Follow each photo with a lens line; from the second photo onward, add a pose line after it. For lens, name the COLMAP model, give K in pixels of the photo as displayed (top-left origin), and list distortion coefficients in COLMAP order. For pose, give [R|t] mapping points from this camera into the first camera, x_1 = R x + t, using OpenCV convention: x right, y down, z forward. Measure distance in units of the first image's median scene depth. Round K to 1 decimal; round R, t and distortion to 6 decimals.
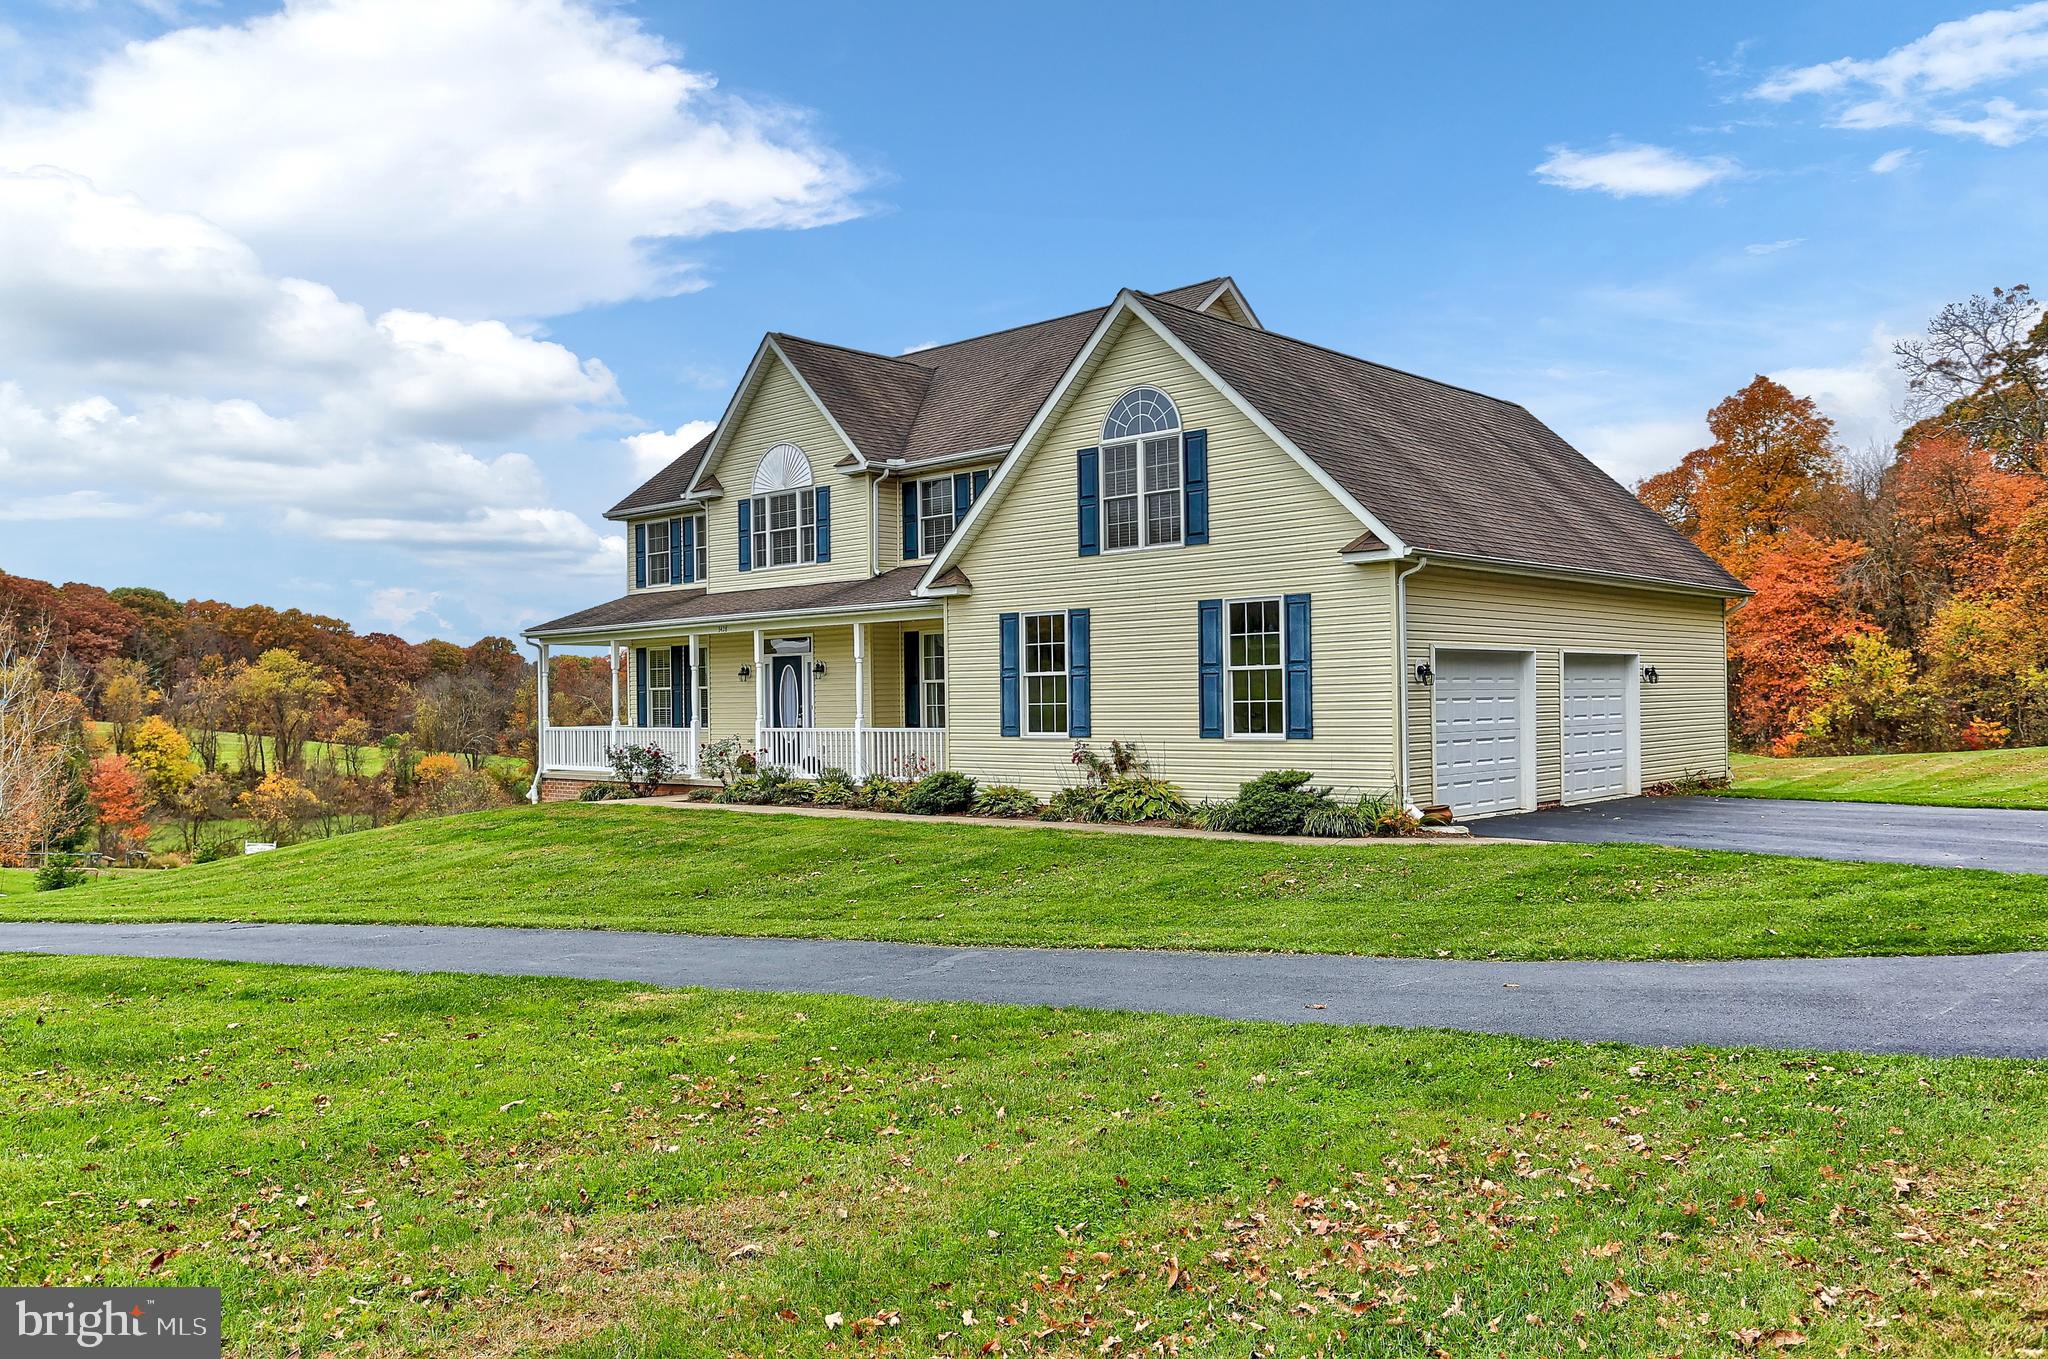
lens RADIAL K [[1558.9, 0, 1016.5], [0, 1558.9, 711.5], [0, 0, 1]] dist [0.002576, 0.002078]
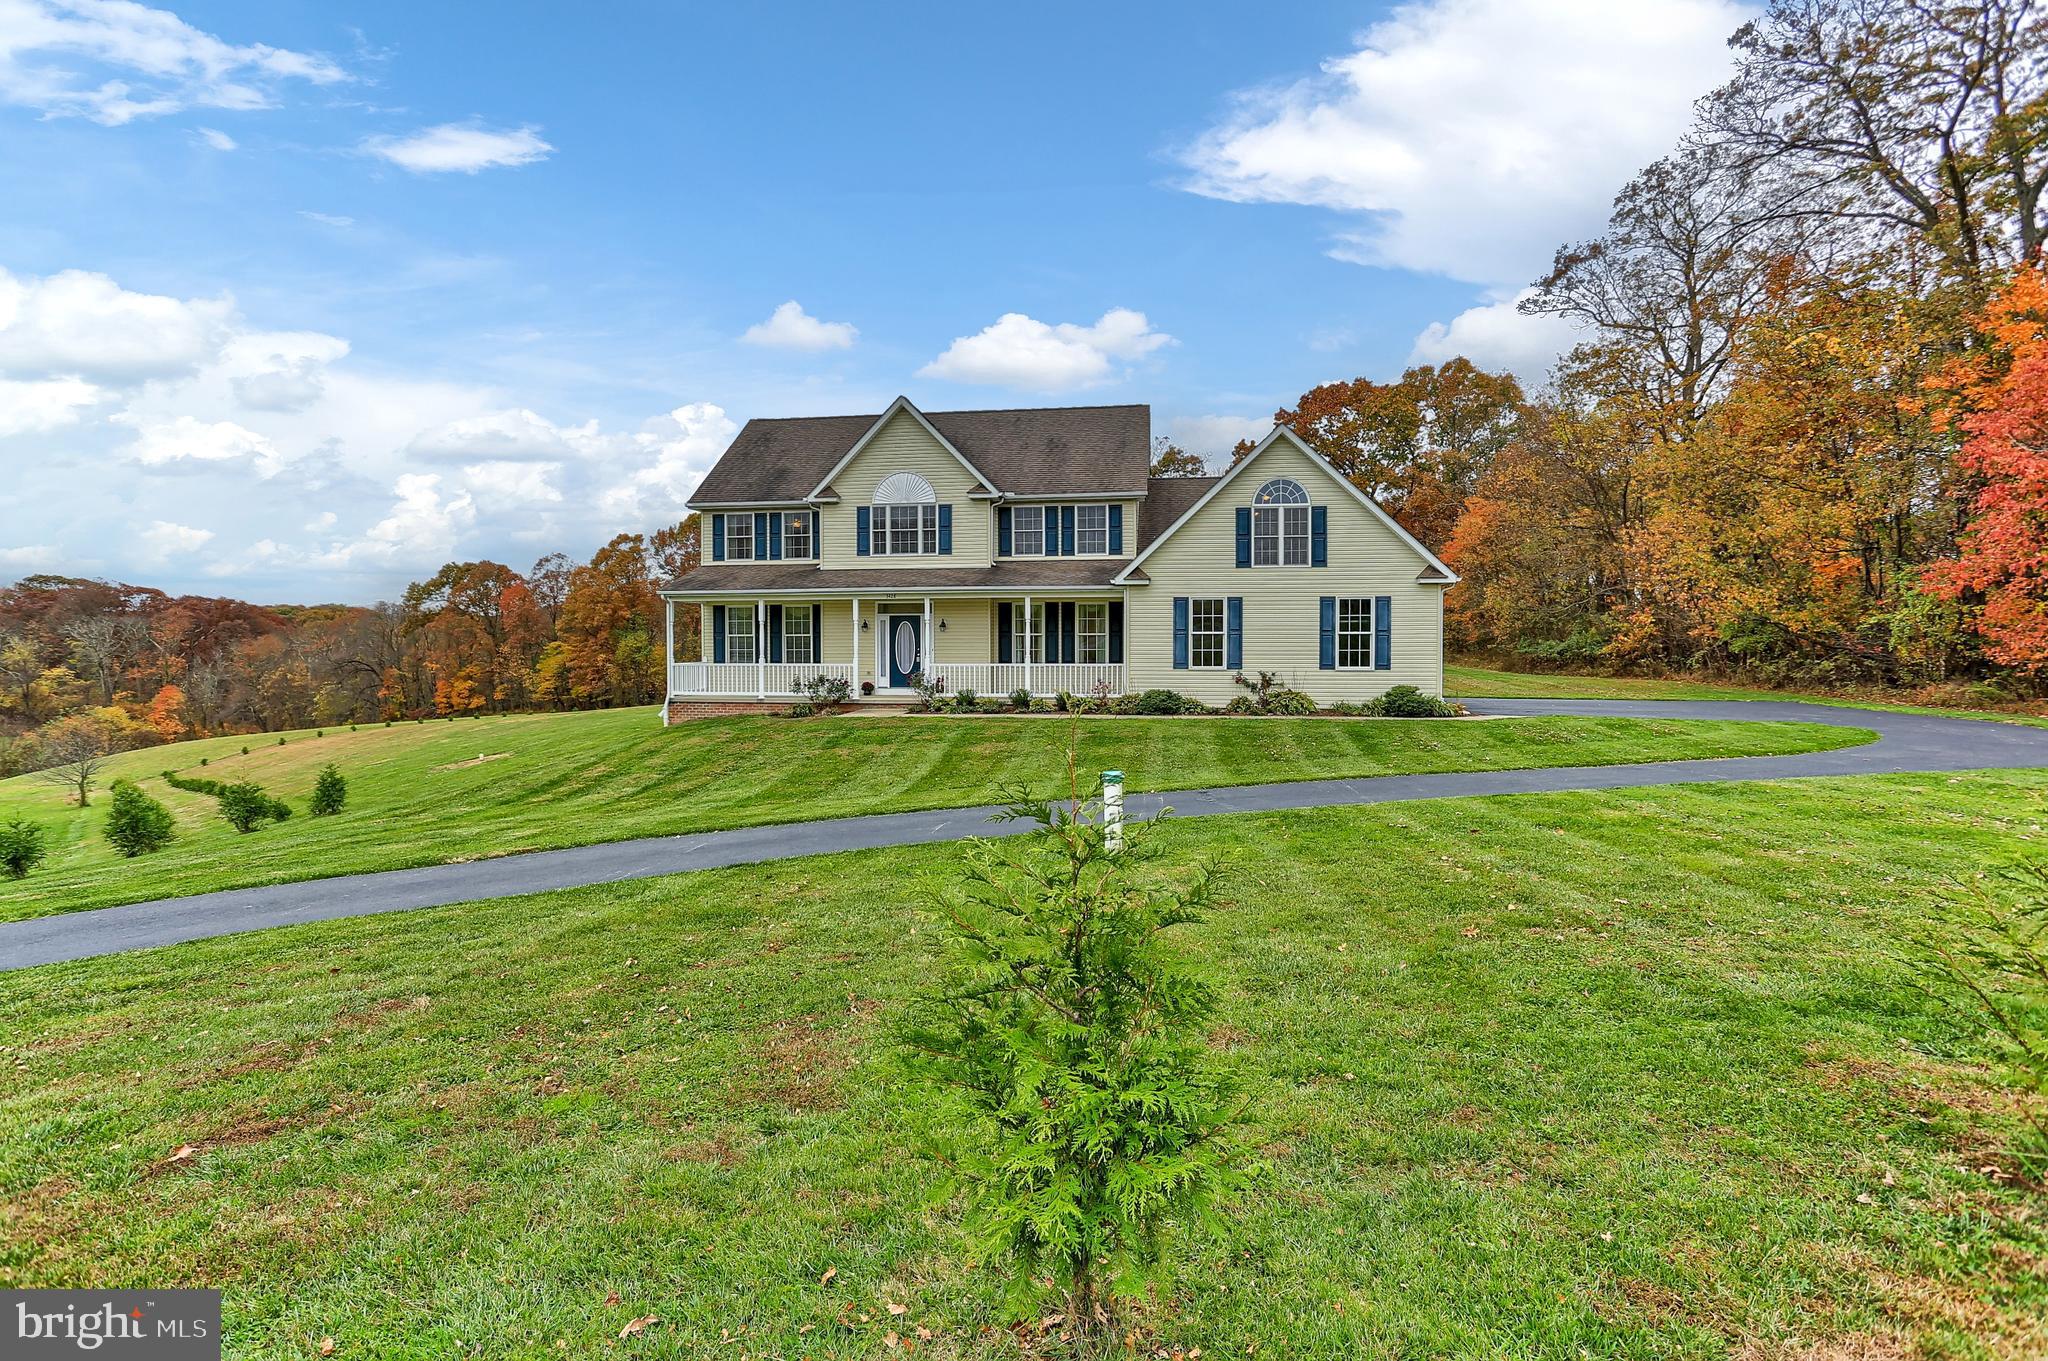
lens RADIAL K [[1009.5, 0, 1016.9], [0, 1009.5, 678.8], [0, 0, 1]] dist [-0.049859, 0.040005]
pose [[0.818480, -0.007303, 0.574488, -0.632103], [-0.007300, 0.999706, 0.023109, 0.001987], [-0.574488, -0.023108, 0.818187, 0.154192]]
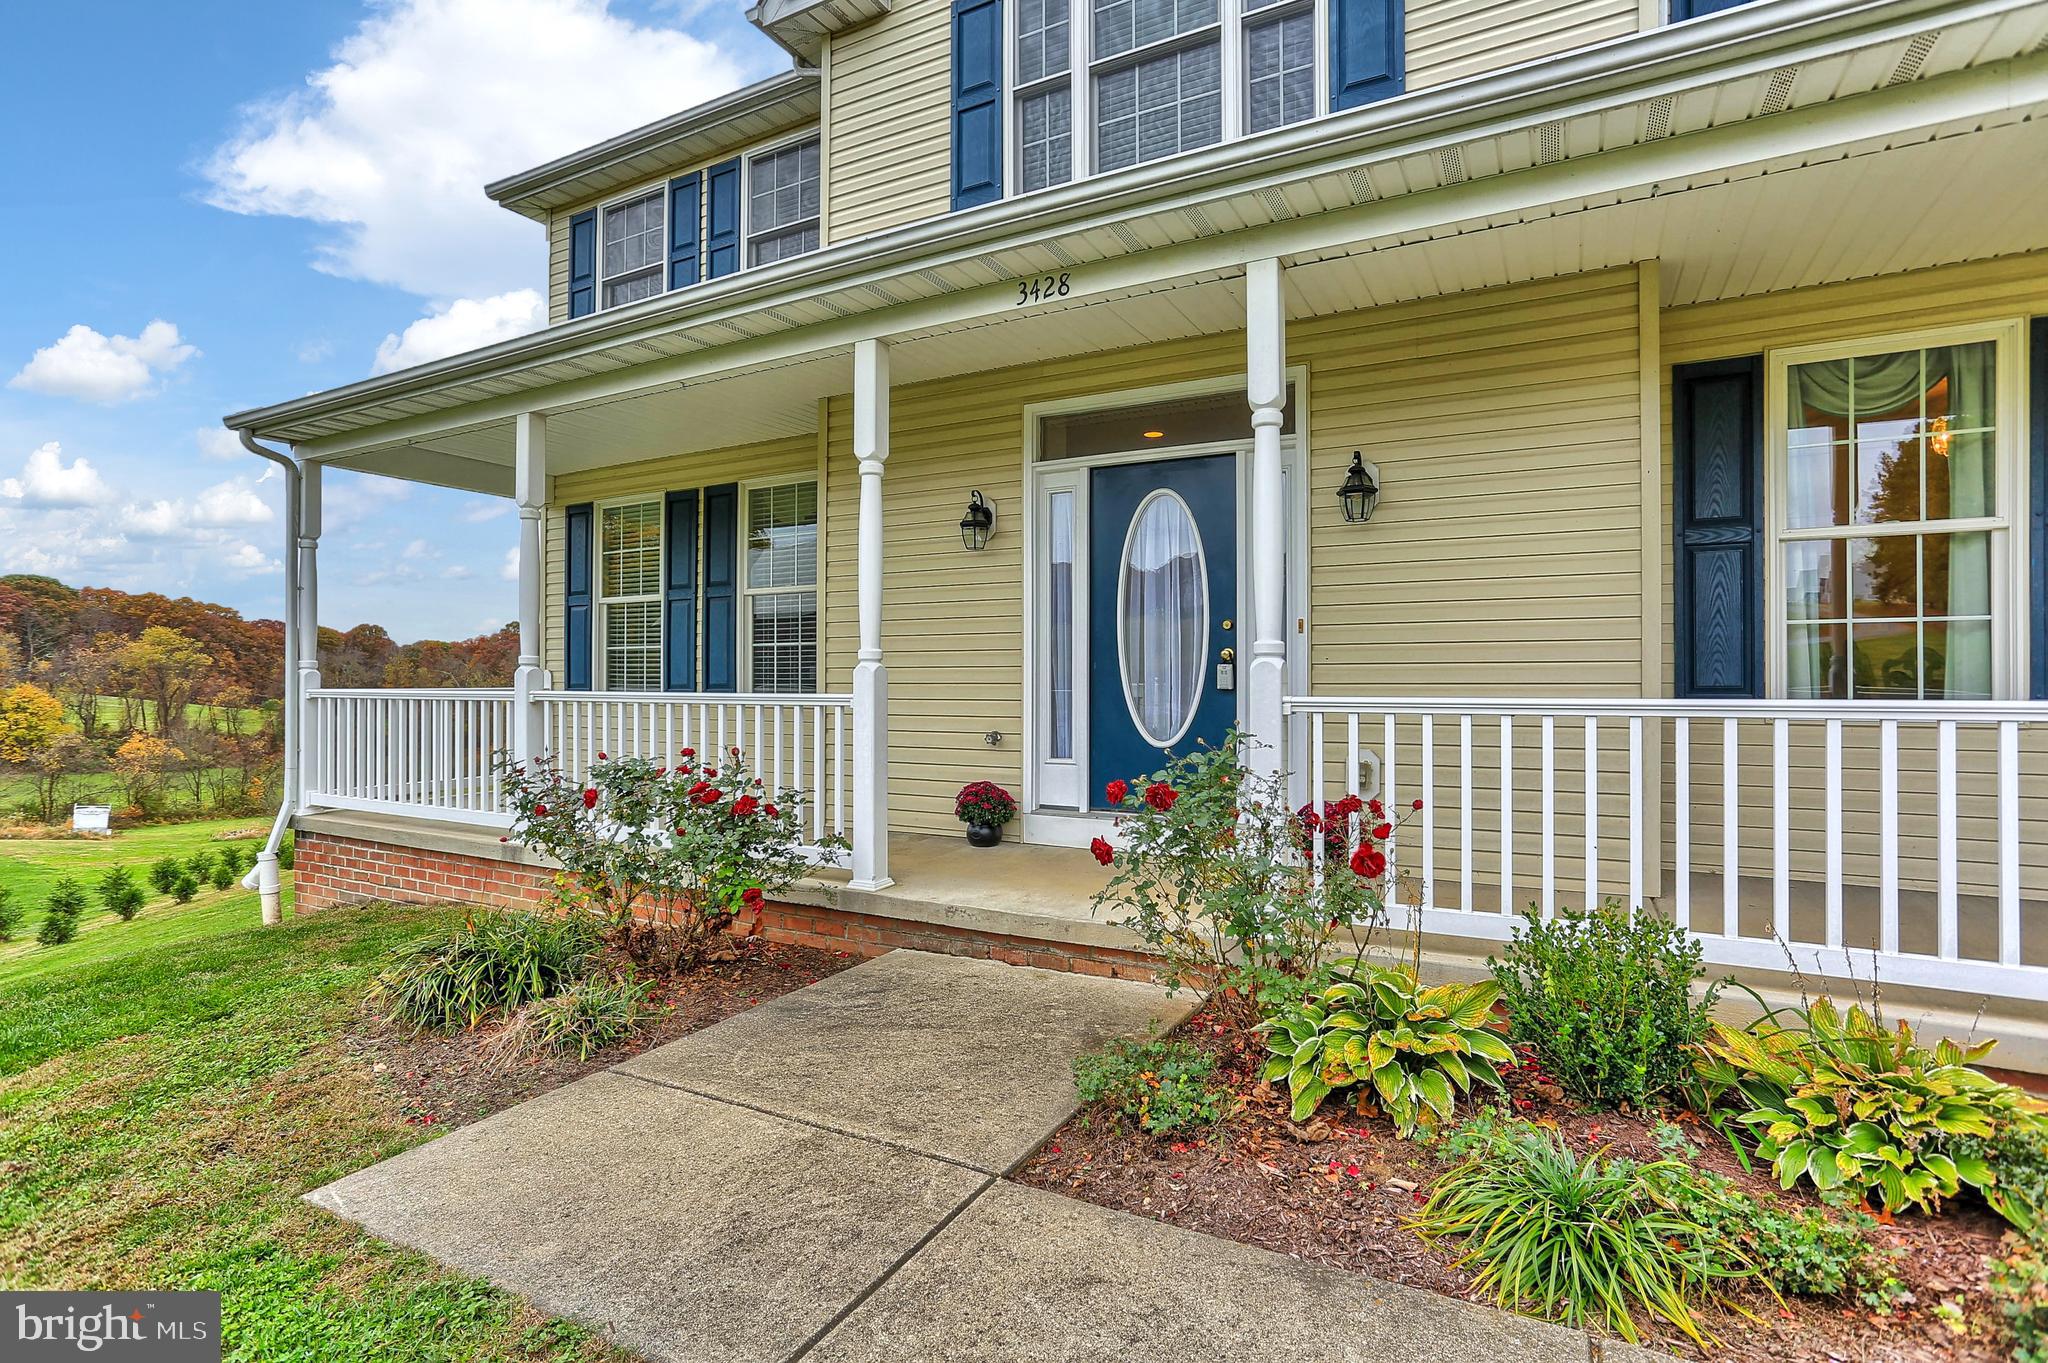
lens RADIAL K [[1014.5, 0, 1005.6], [0, 1014.5, 680.1], [0, 0, 1]] dist [-0.044953, 0.035637]
pose [[0.971467, 0.012416, 0.236848, -0.228775], [-0.010357, 0.999897, -0.009934, 0.010155], [-0.236947, 0.007198, 0.971496, 0.842706]]
